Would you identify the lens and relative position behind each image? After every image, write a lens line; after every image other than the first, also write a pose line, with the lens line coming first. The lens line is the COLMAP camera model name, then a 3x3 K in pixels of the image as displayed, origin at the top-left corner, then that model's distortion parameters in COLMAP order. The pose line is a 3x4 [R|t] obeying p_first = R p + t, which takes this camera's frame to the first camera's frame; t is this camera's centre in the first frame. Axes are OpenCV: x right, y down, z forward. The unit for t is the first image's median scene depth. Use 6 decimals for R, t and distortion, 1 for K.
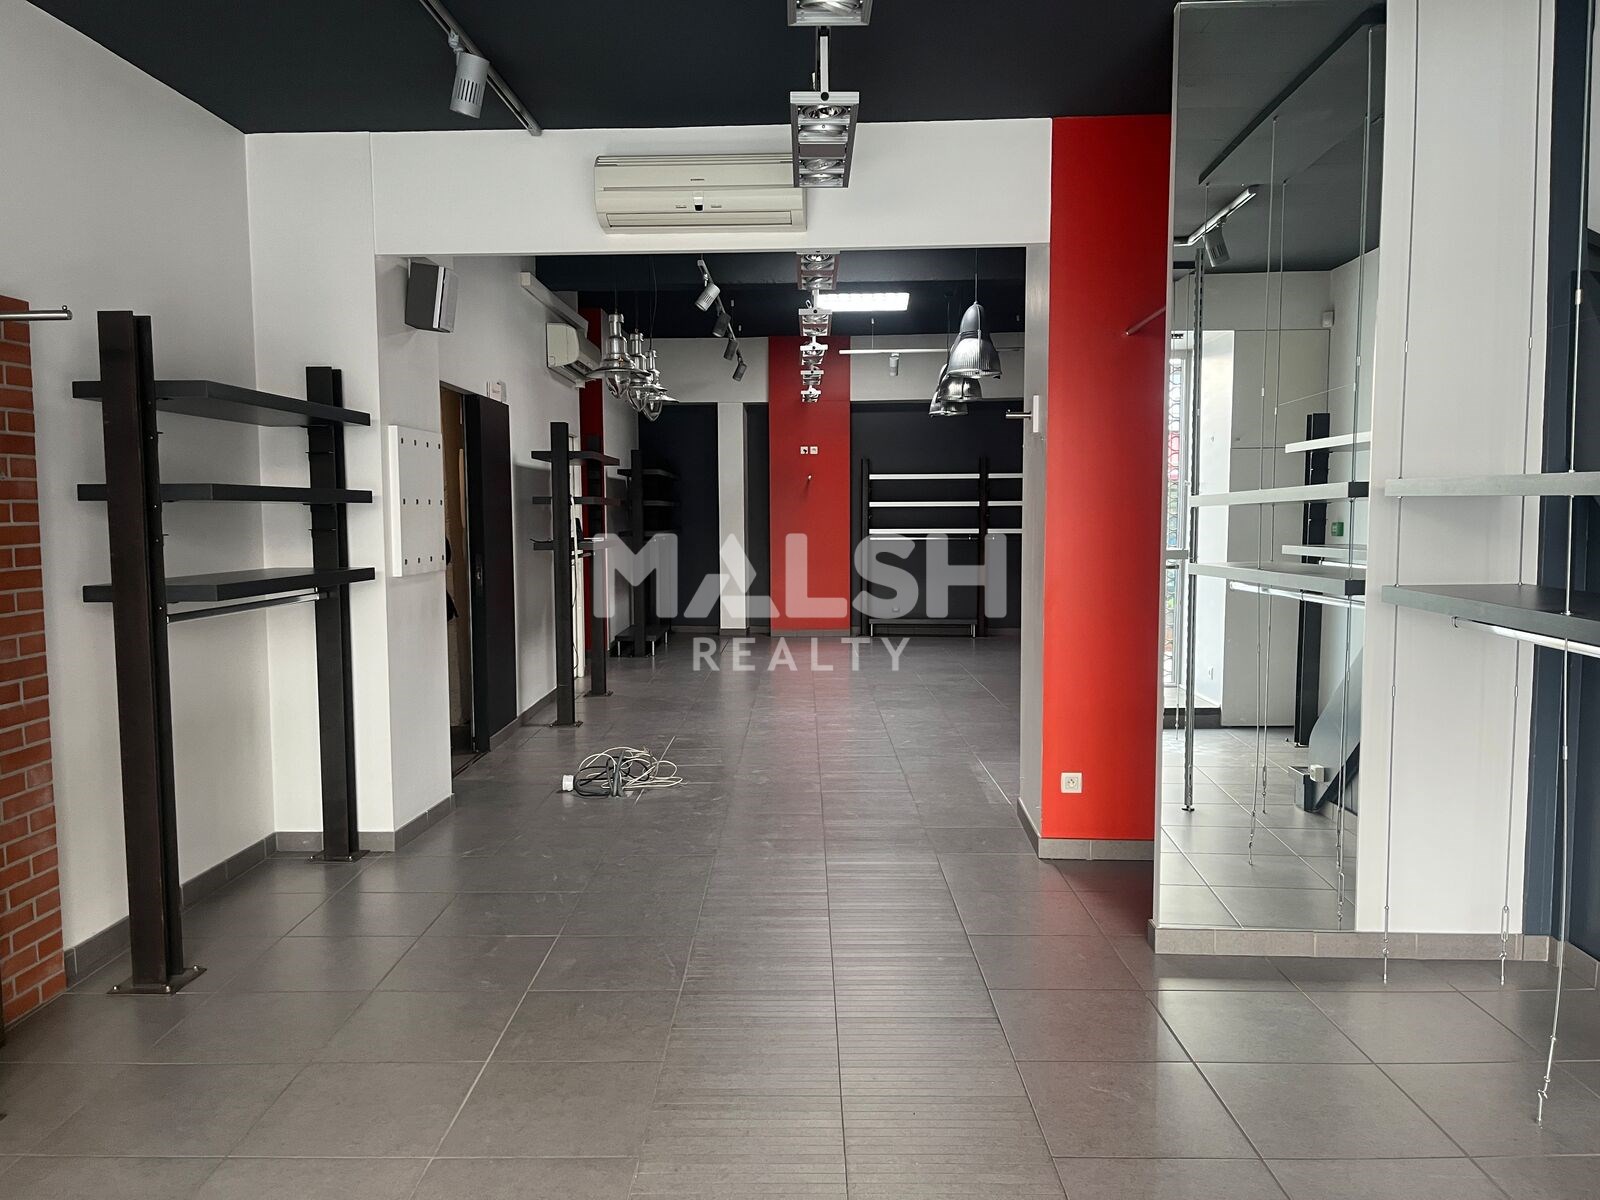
lens RADIAL K [[1208.3, 0, 793.6], [0, 1208.3, 616.7], [0, 0, 1]] dist [0.057132, -0.067156]
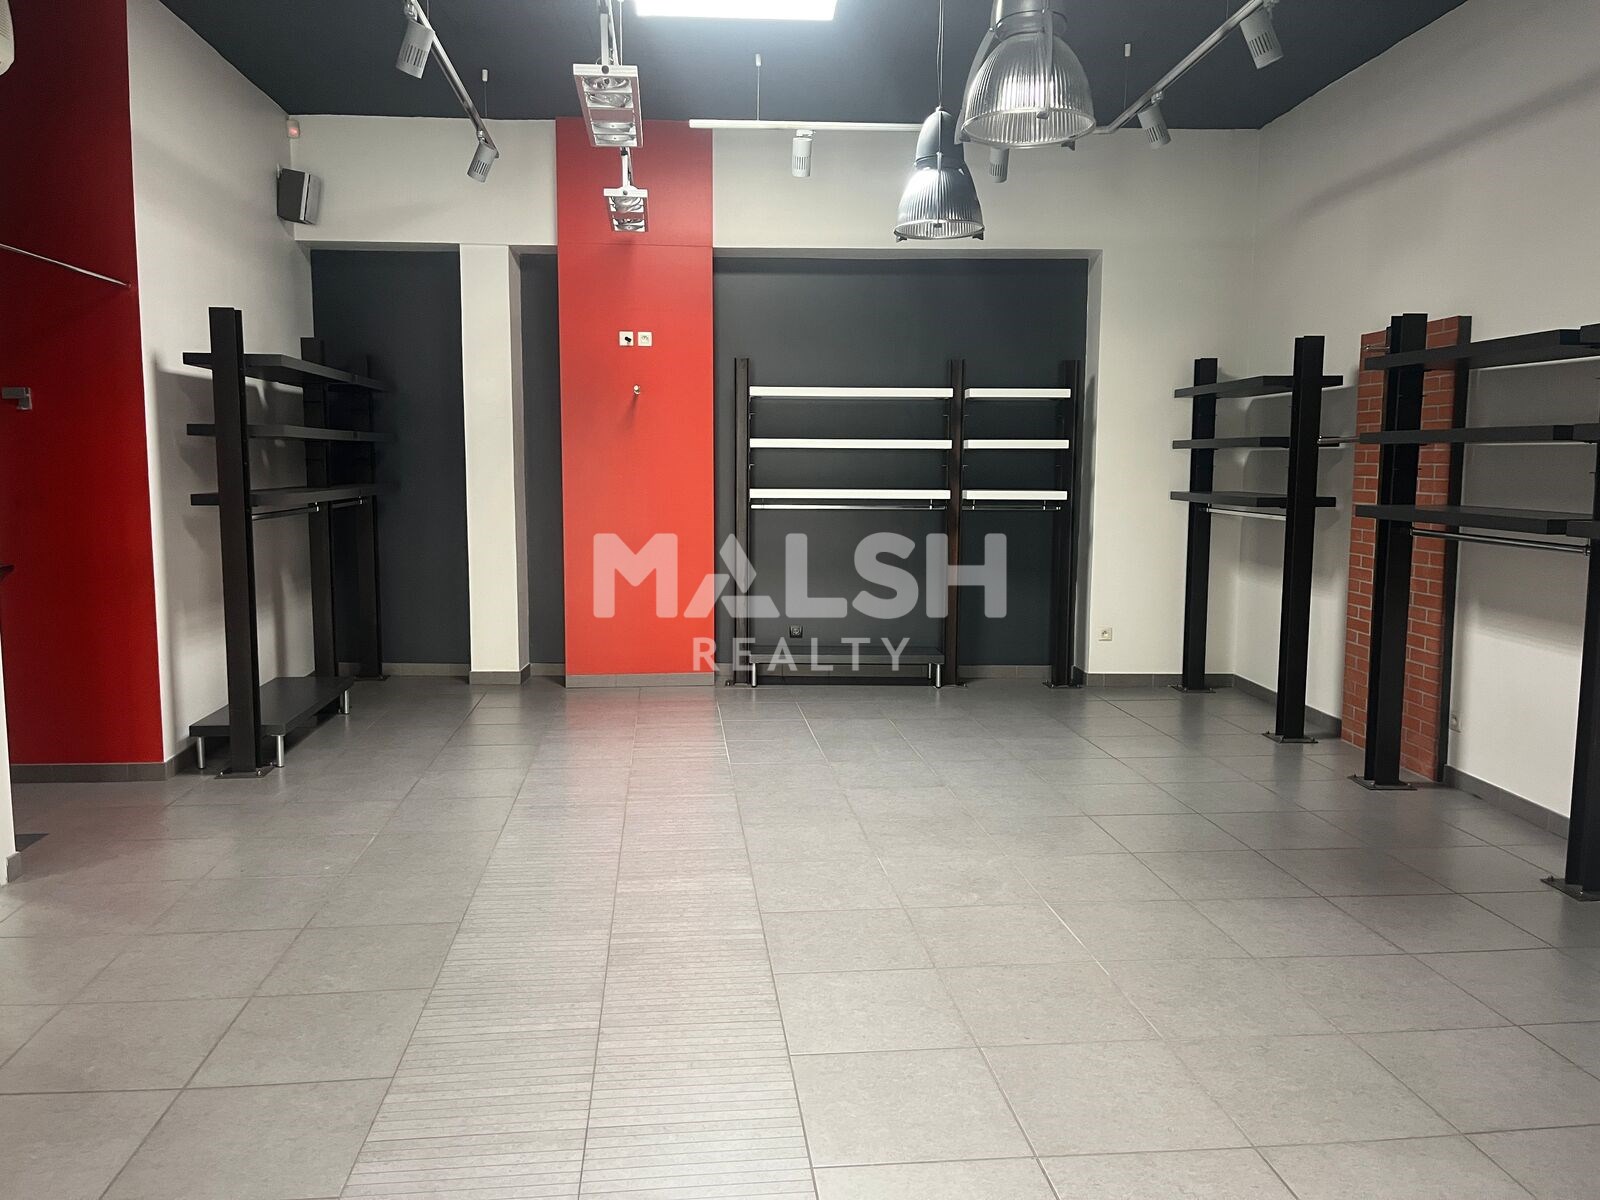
lens RADIAL K [[1208.3, 0, 791.4], [0, 1208.3, 595.6], [0, 0, 1]] dist [0.057132, -0.067156]
pose [[0.993923, -0.003383, 0.110027, 0.059593], [0.000069, 0.999547, 0.030110, -0.112814], [-0.110079, -0.029919, 0.993472, 1.264648]]
